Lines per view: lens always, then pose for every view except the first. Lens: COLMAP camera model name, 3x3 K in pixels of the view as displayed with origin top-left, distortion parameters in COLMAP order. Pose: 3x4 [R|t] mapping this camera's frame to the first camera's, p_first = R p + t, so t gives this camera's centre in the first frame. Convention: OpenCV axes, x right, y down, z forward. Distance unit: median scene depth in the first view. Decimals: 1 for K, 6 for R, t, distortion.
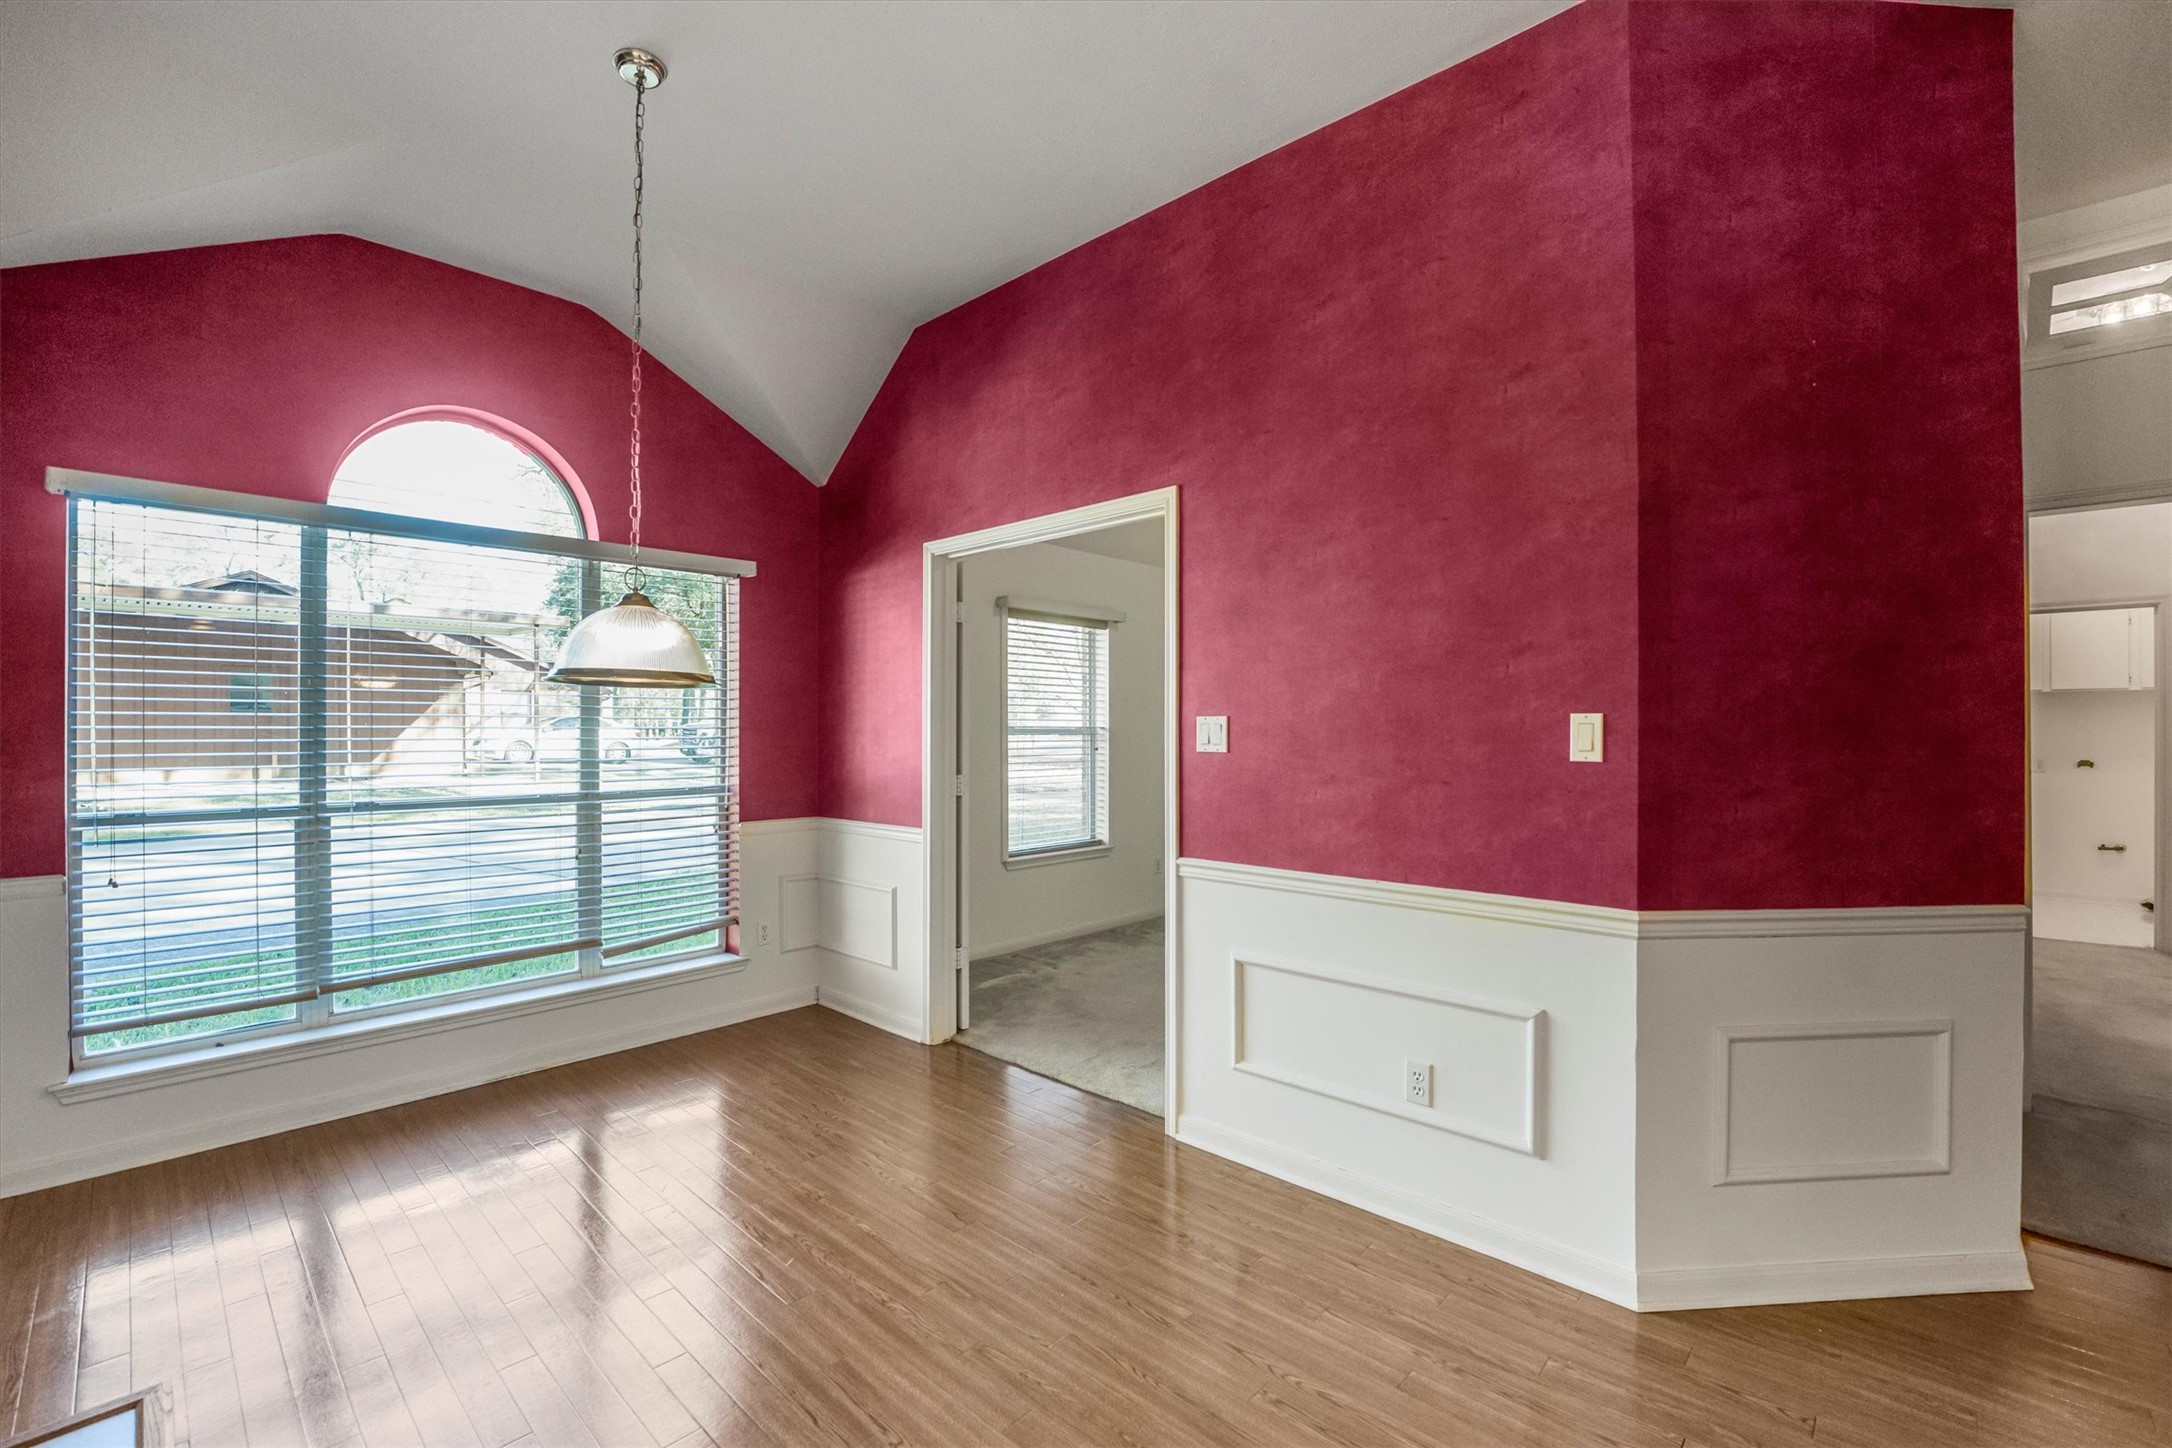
lens RADIAL K [[944.1, 0, 1043.5], [0, 944.1, 728.5], [0, 0, 1]] dist [-0.020005, -0.000006]
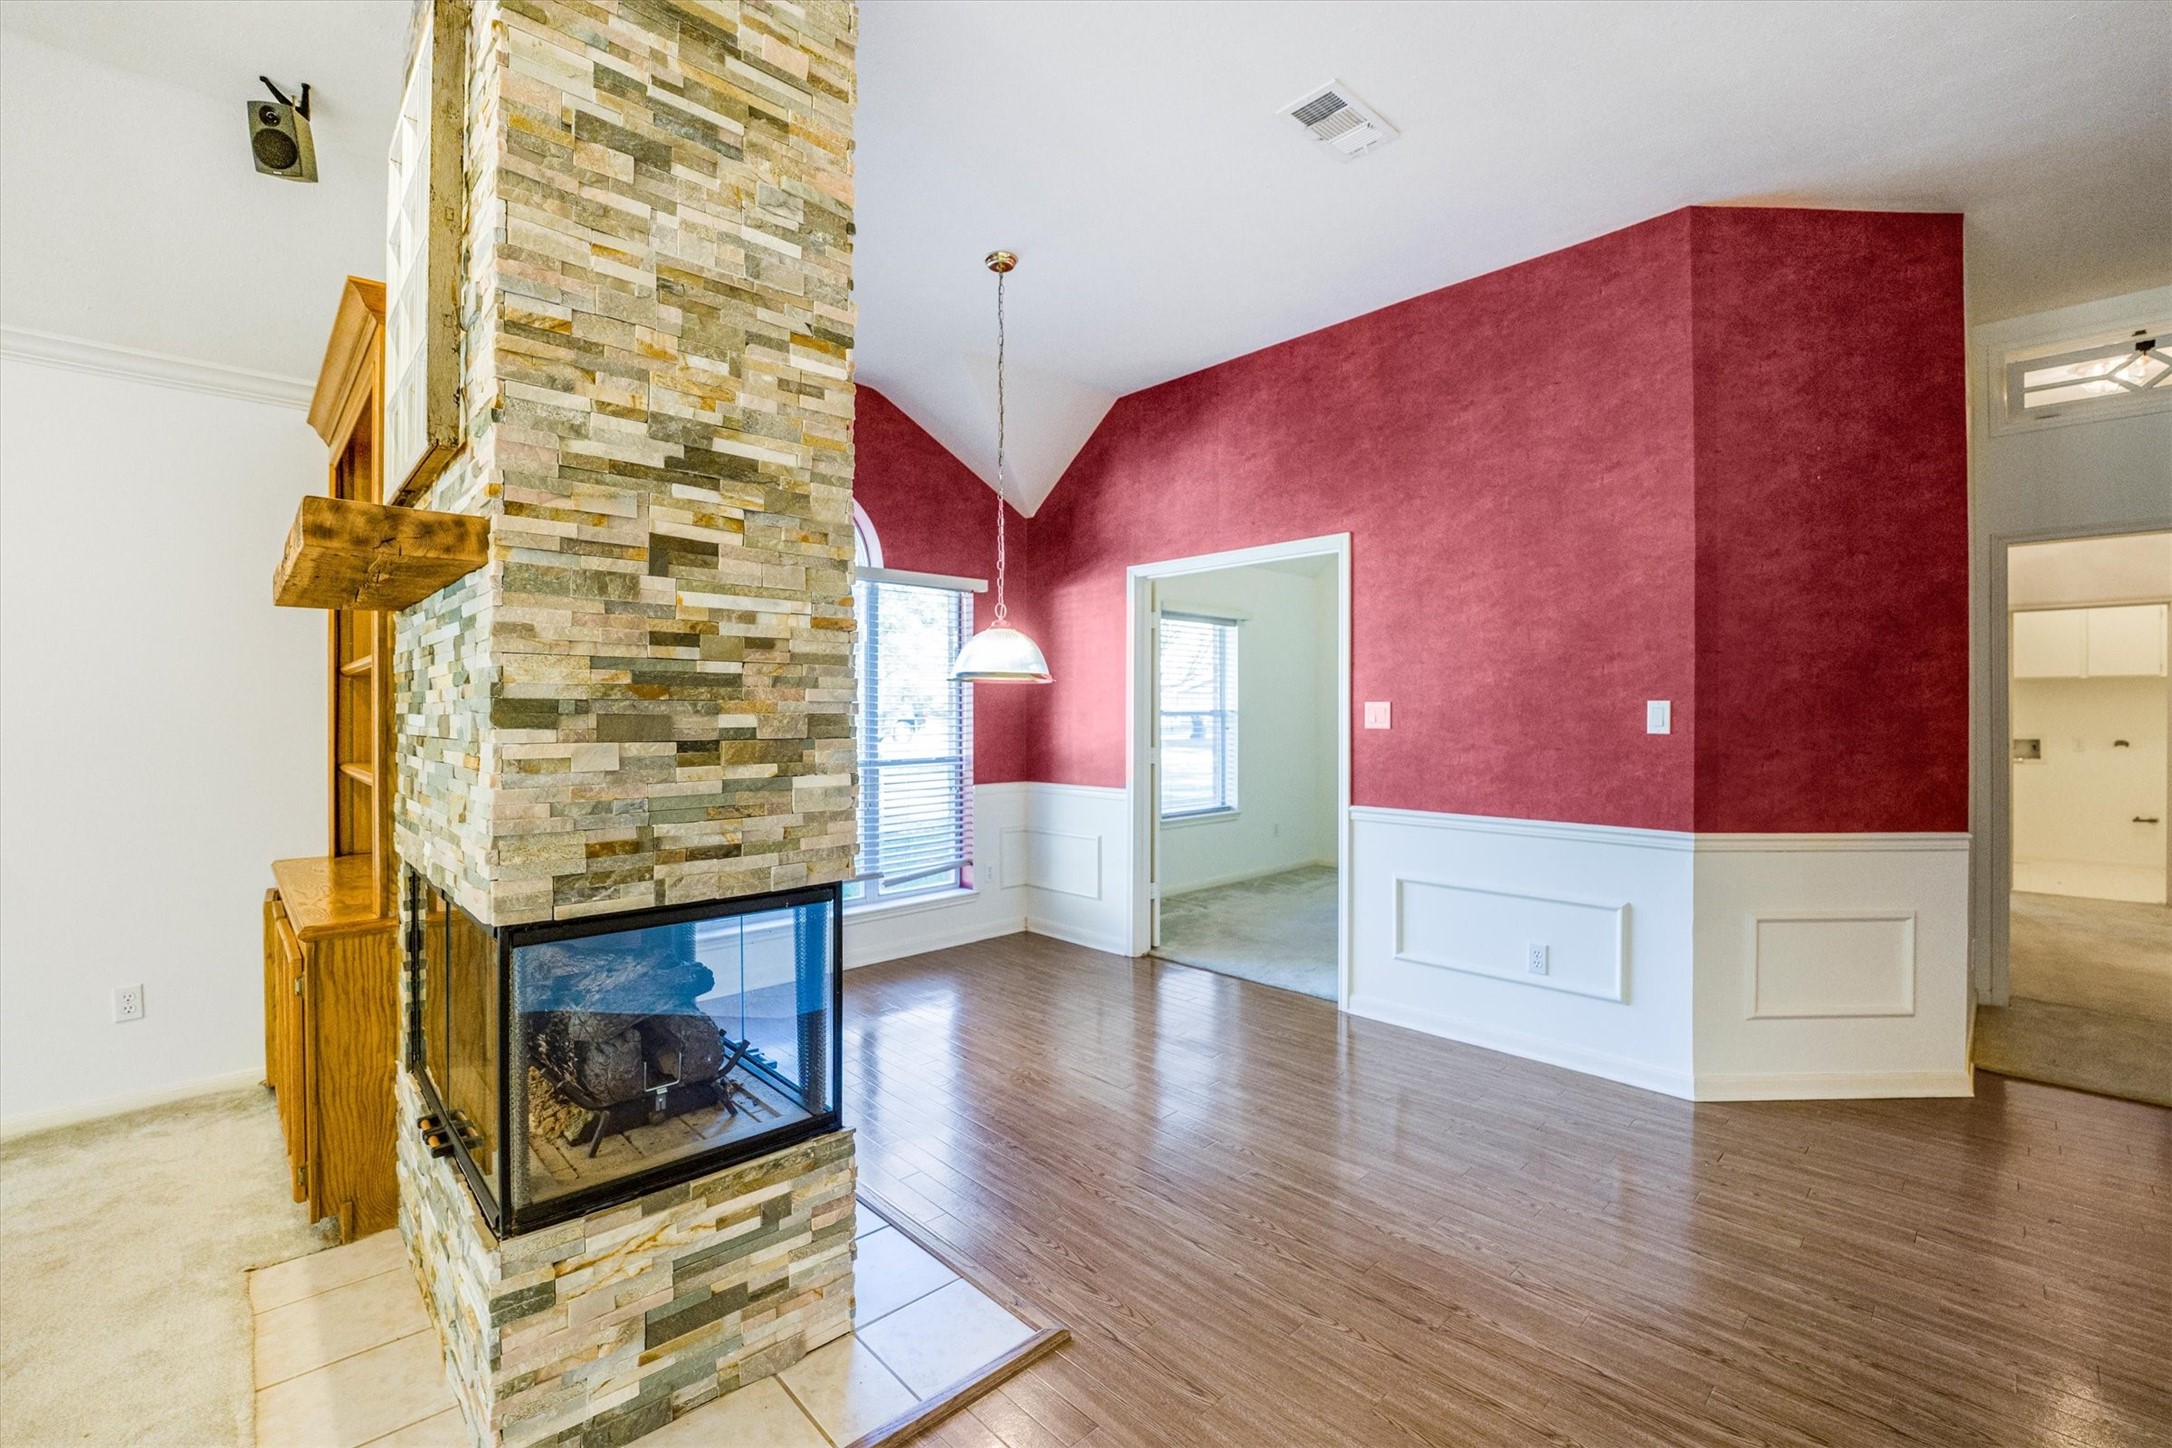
lens RADIAL K [[899.7, 0, 1079.0], [0, 899.7, 714.9], [0, 0, 1]] dist [-0.019547, 0.000349]
pose [[0.998958, 0.000004, -0.045630, -0.189098], [0.000177, 0.999992, 0.003958, 0.000259], [0.045630, -0.003962, 0.998951, -0.313017]]
